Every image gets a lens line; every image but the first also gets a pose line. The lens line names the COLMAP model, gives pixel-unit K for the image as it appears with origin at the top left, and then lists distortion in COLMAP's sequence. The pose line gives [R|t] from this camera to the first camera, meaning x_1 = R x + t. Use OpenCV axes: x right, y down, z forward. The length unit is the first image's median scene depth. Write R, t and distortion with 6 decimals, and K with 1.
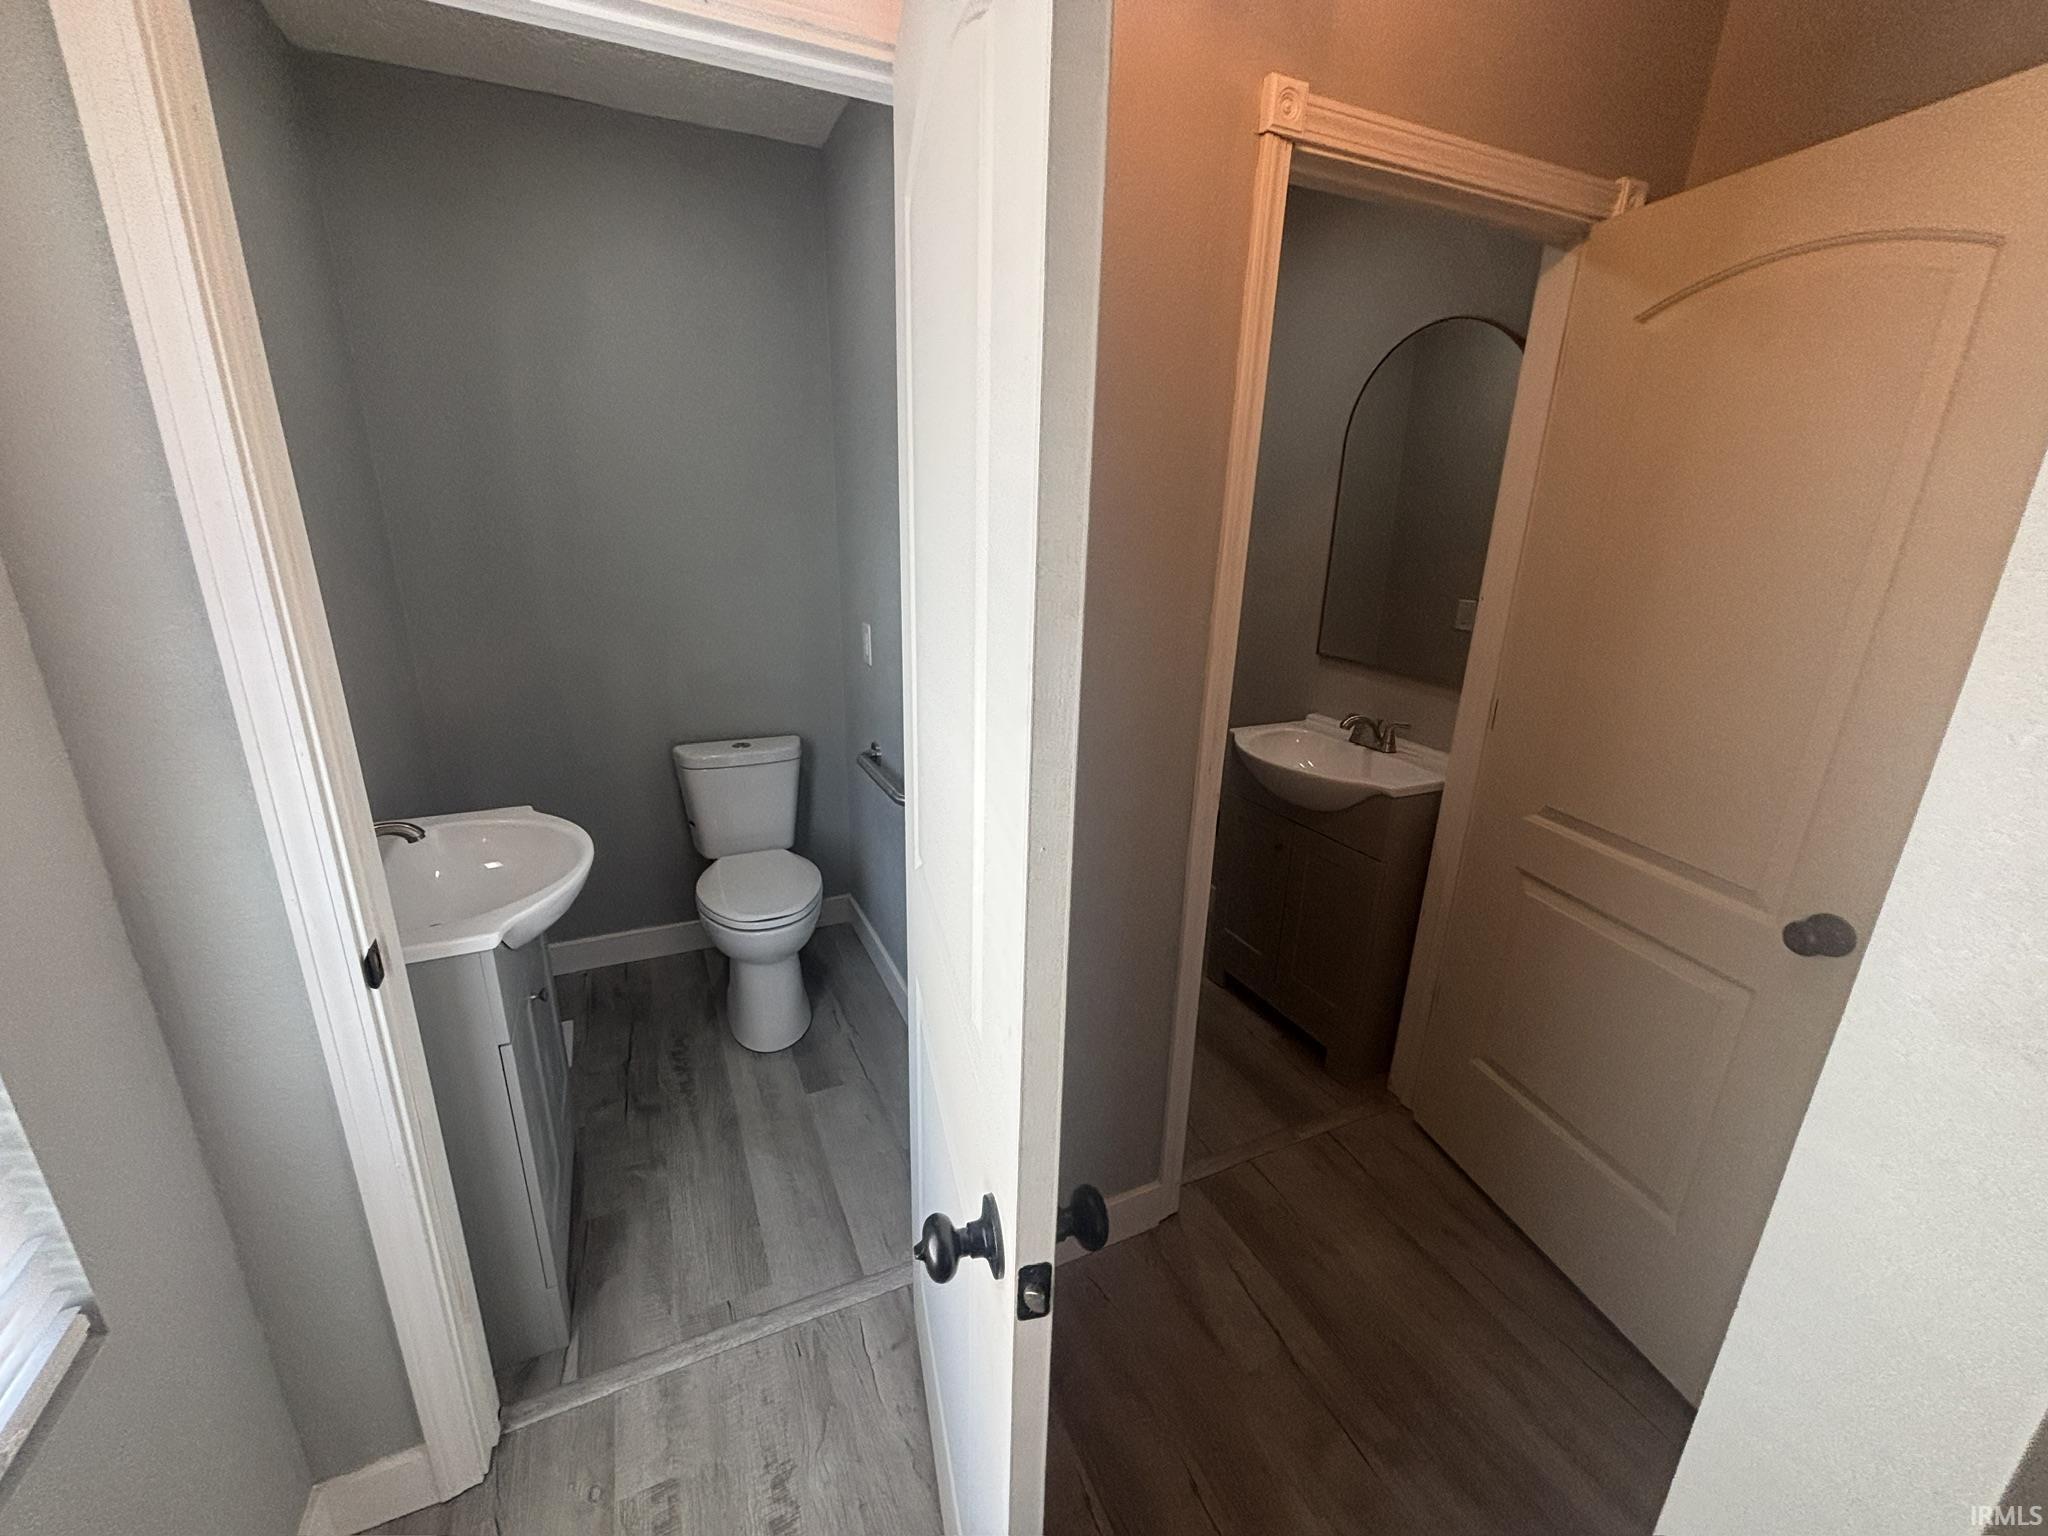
lens RADIAL K [[828.2, 0, 1029.6], [0, 828.2, 758.3], [0, 0, 1]] dist [-0.000943, -0.000257]
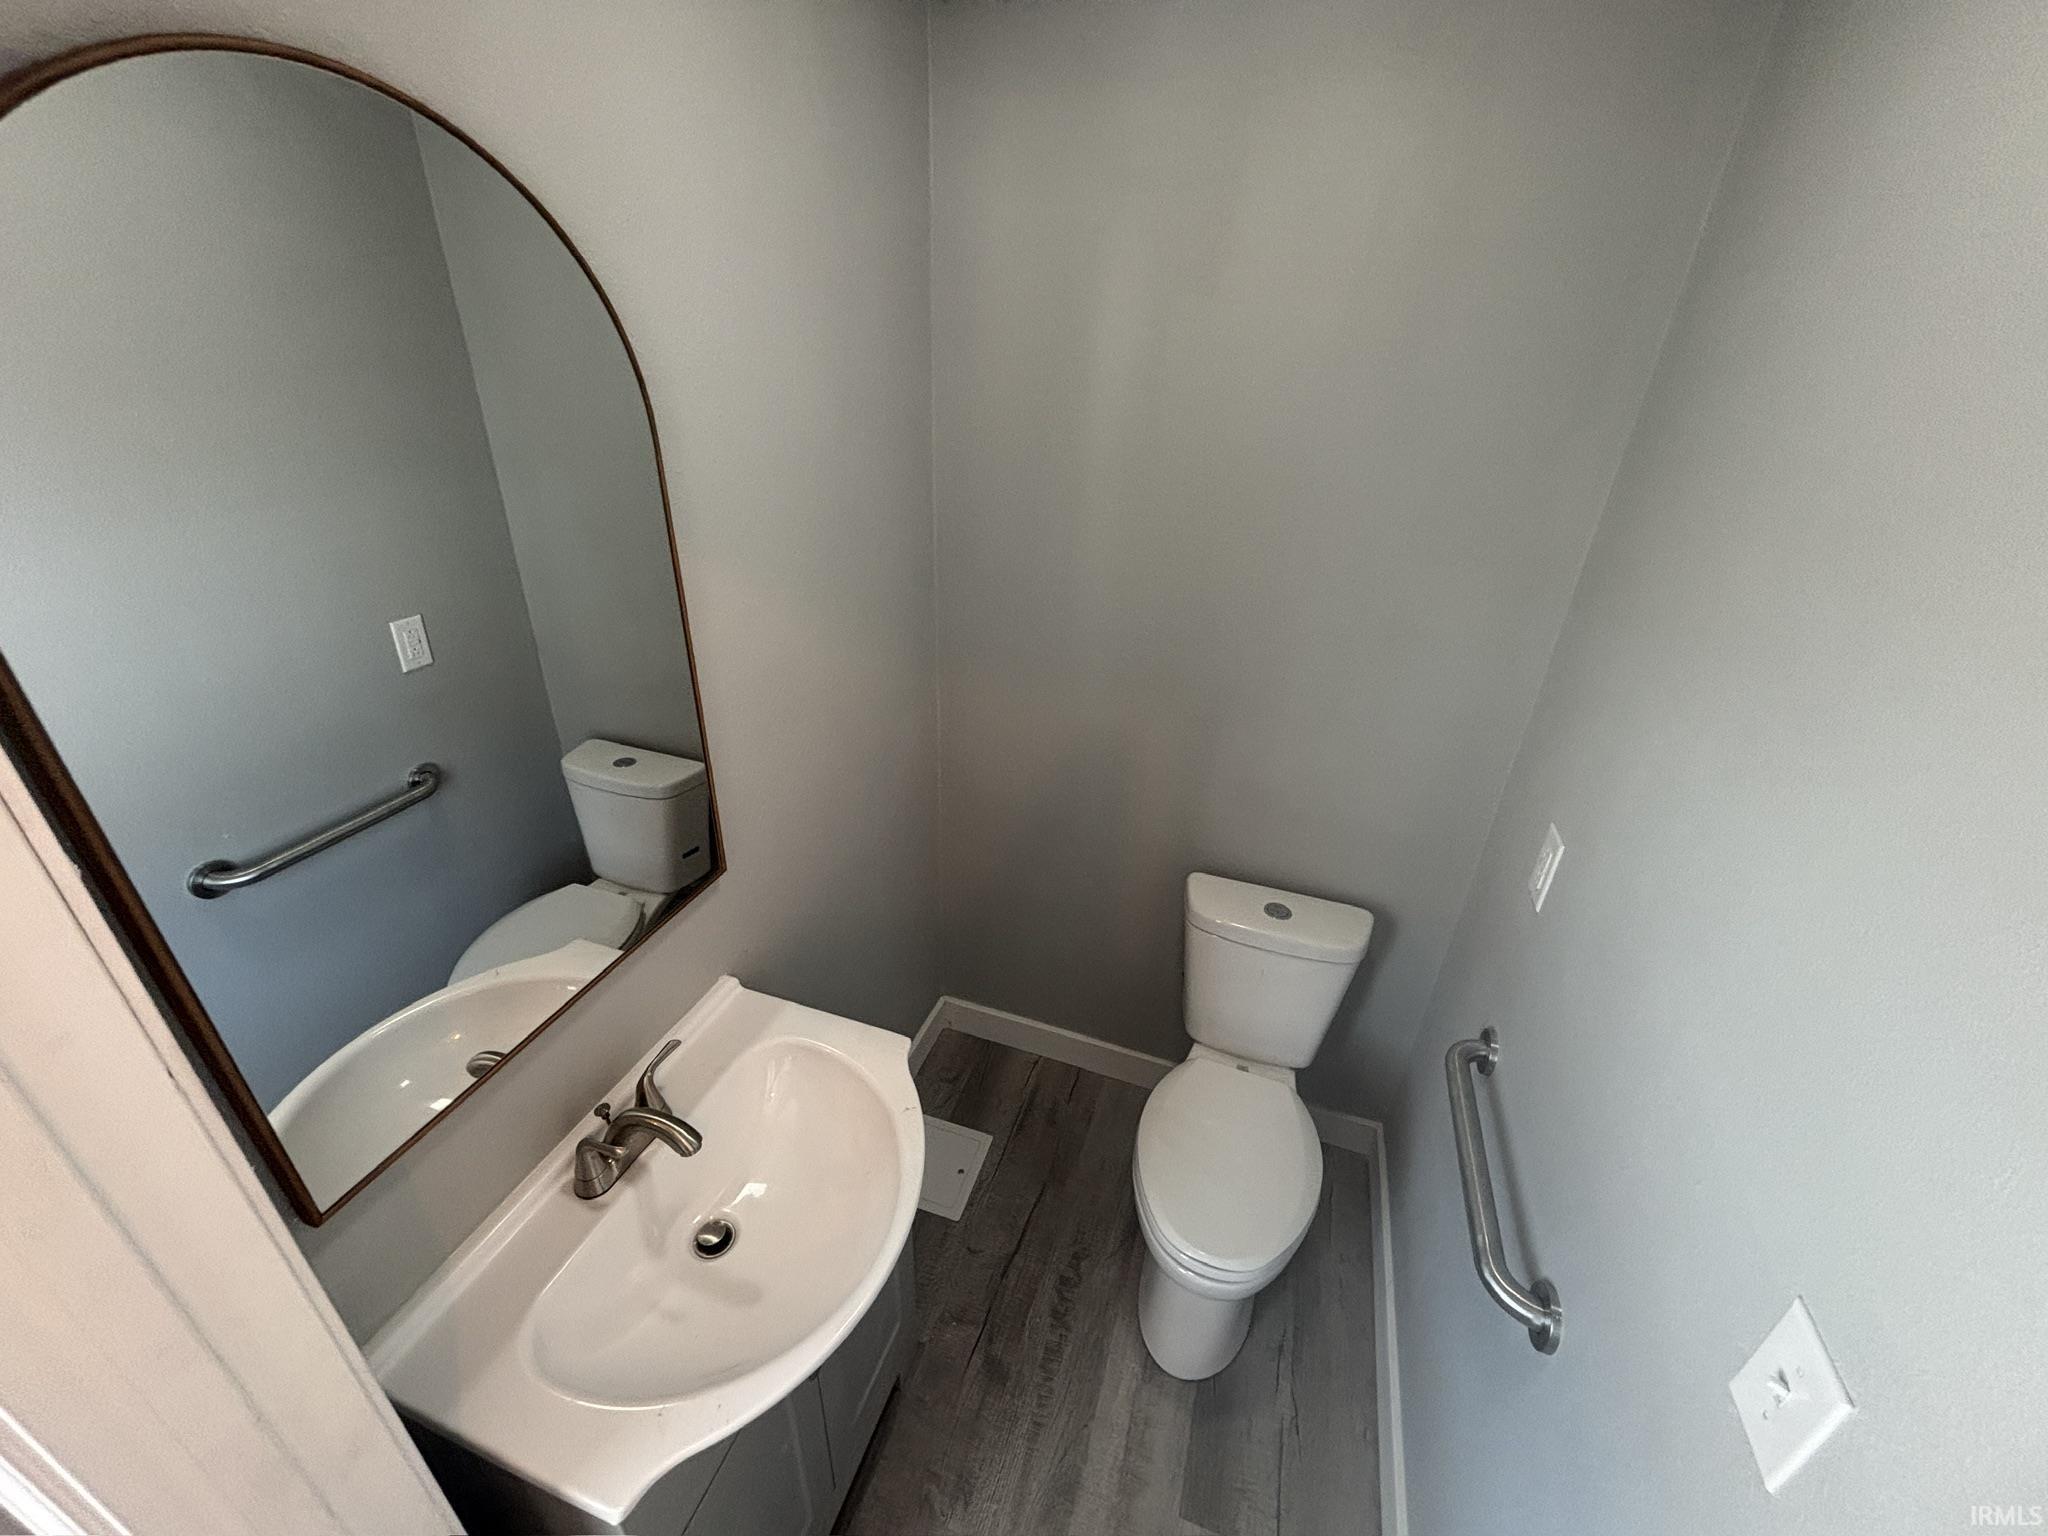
lens RADIAL K [[828.2, 0, 1024.2], [0, 828.2, 777.2], [0, 0, 1]] dist [-0.000943, -0.000257]
pose [[0.715644, 0.325714, -0.617871, -0.135595], [-0.221356, 0.944776, 0.241660, -0.259275], [0.662462, -0.036173, 0.748222, 0.427166]]
